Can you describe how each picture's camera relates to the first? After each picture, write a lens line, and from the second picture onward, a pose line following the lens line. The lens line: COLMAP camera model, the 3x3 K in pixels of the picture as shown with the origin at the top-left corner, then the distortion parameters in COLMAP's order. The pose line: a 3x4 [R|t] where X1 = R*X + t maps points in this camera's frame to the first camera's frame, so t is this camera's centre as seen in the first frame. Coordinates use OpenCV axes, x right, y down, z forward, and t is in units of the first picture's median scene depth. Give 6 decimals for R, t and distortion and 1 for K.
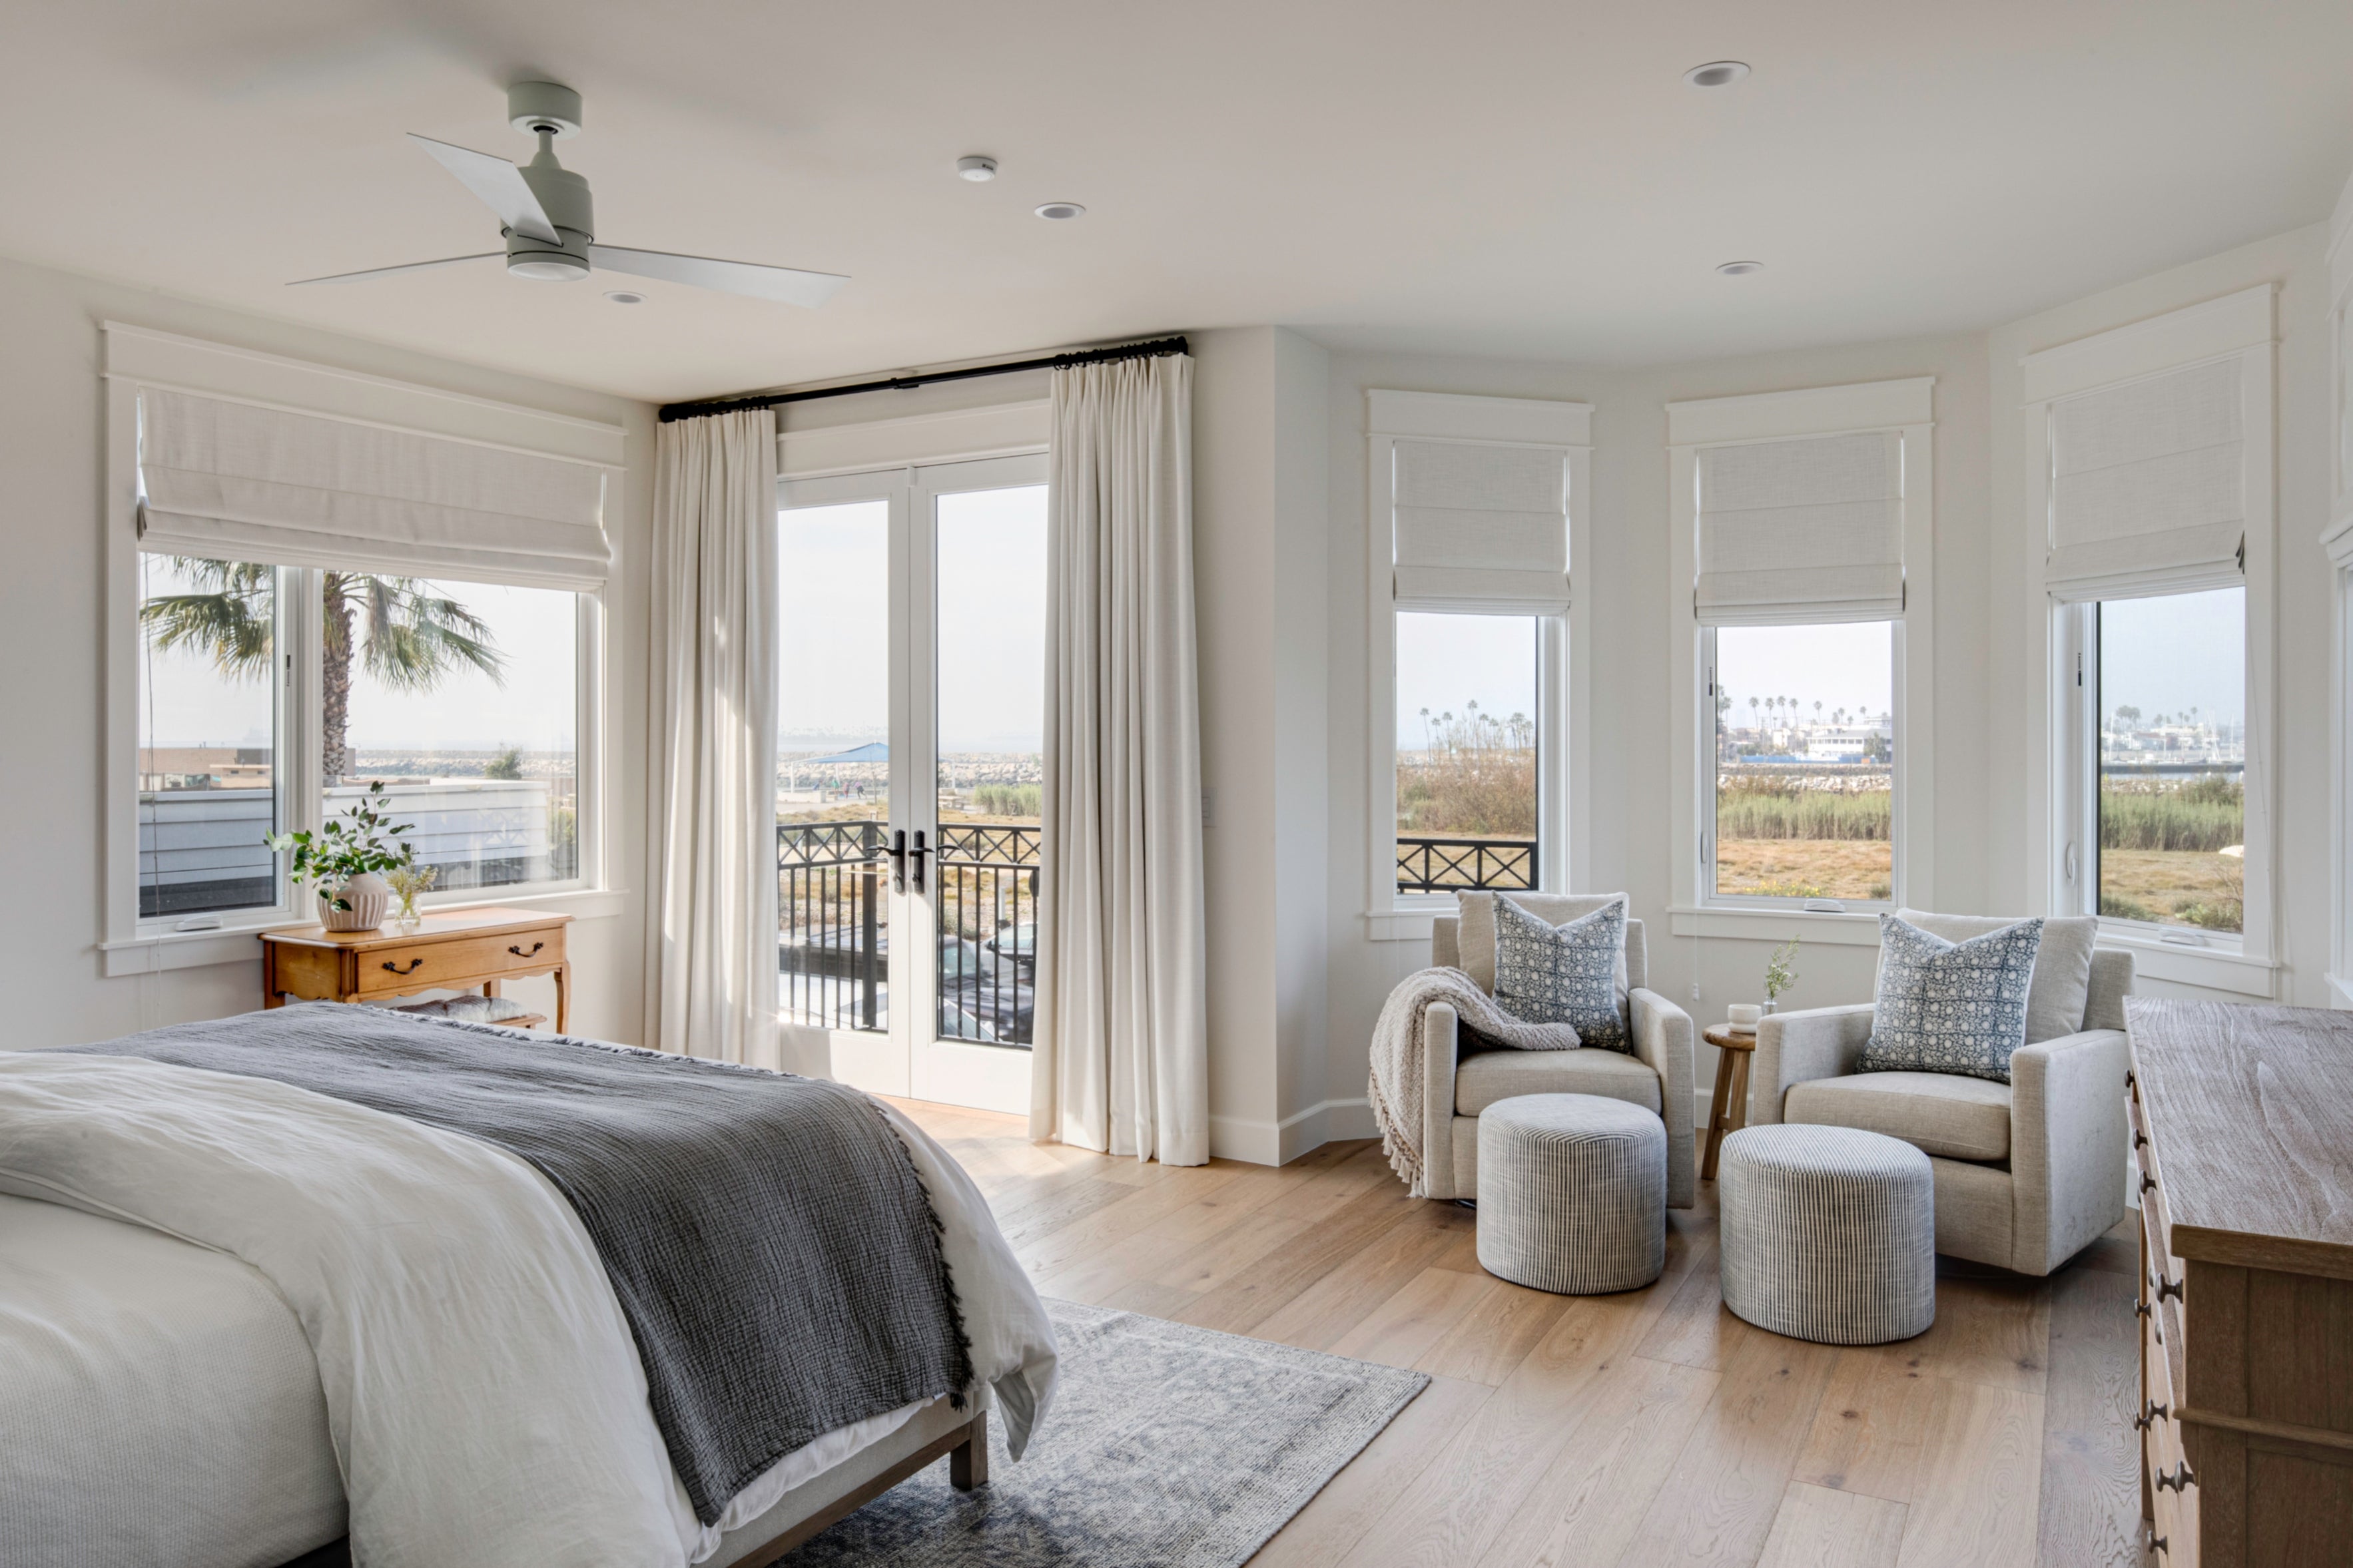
lens RADIAL K [[2518.5, 0, 1176.5], [0, 2518.5, 784.0], [0, 0, 1]] dist [0.021750, 0.040774]
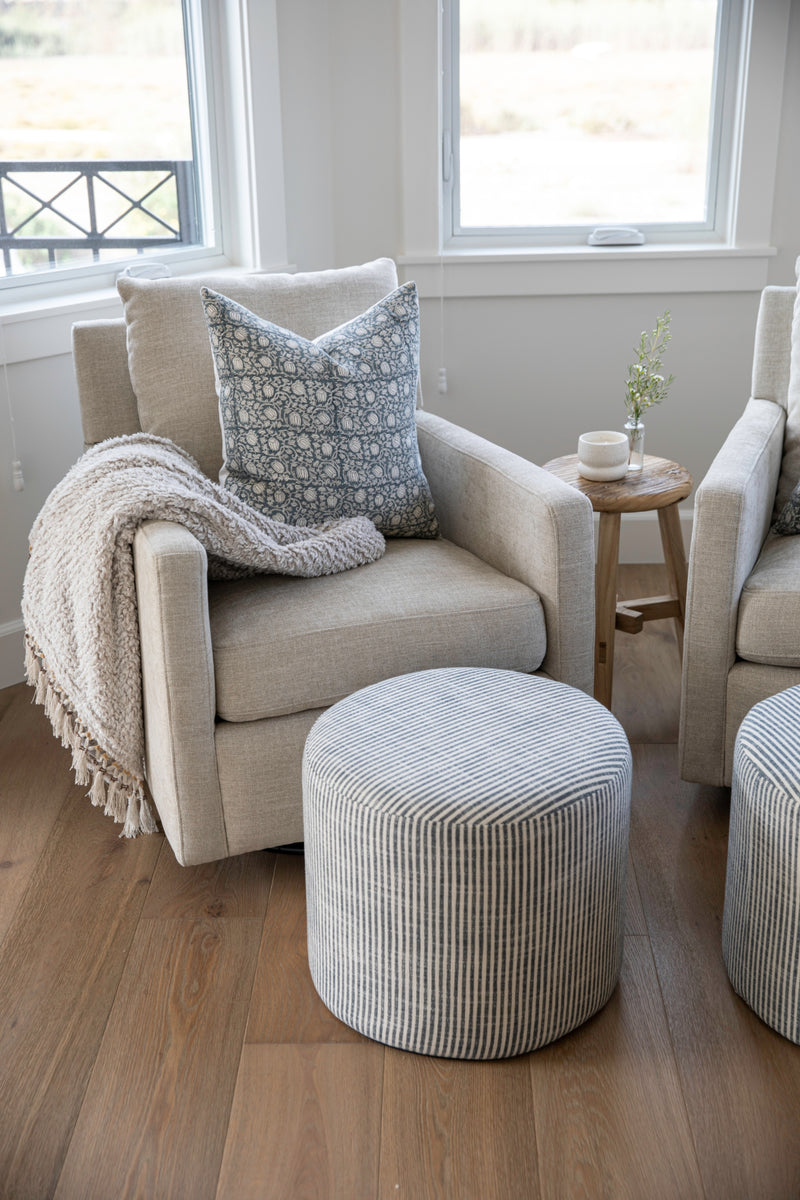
lens RADIAL K [[1566.2, 0, 382.9], [0, 1566.2, 572.4], [0, 0, 1]] dist [0.010708, 0.007784]
pose [[0.882441, -0.190154, 0.430279, 0.000124], [0.021264, 0.929851, 0.367321, -0.026015], [-0.469943, -0.314989, 0.824582, 0.691333]]
